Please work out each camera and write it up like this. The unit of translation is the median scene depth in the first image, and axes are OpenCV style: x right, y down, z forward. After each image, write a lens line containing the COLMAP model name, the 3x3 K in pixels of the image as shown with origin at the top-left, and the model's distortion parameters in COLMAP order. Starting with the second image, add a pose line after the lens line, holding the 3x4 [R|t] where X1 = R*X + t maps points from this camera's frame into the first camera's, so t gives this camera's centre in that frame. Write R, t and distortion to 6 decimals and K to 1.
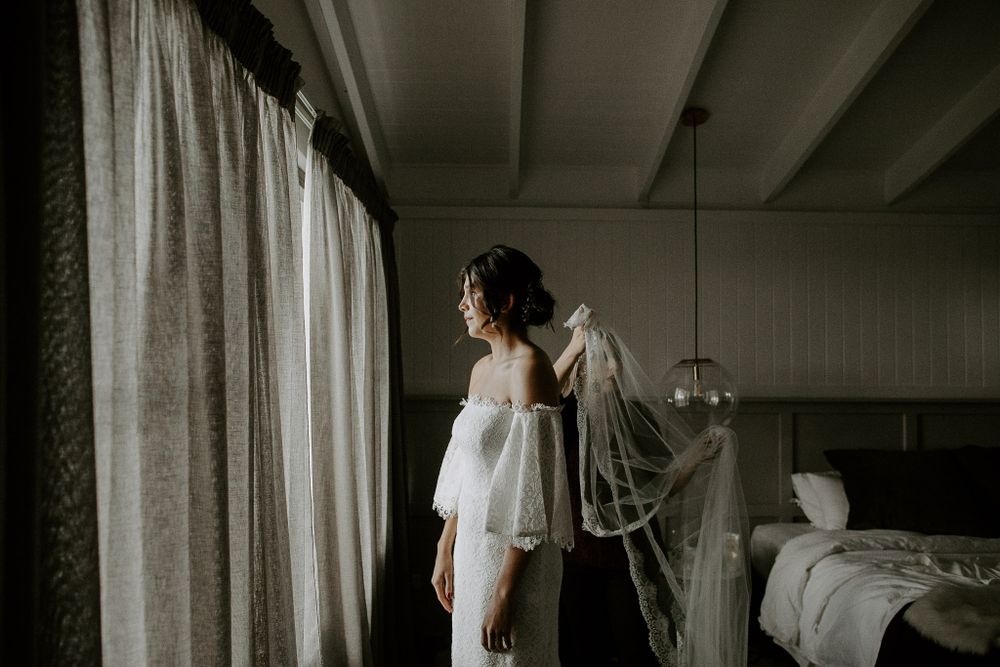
lens RADIAL K [[868.0, 0, 500.0], [0, 868.0, 333.5], [0, 0, 1]] dist [0.009065, 0.009784]
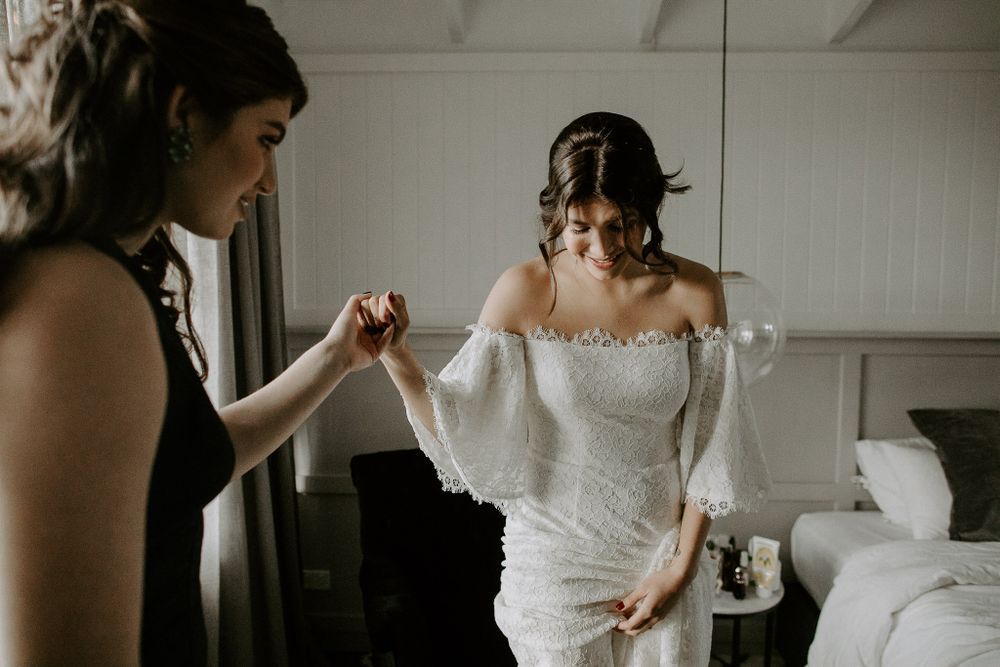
lens RADIAL K [[868.0, 0, 500.0], [0, 868.0, 333.5], [0, 0, 1]] dist [0.009065, 0.009784]
pose [[0.999532, 0.004531, -0.030243, 0.088616], [-0.001831, 0.996058, 0.088688, 0.020096], [0.030525, -0.088592, 0.995600, 0.371156]]
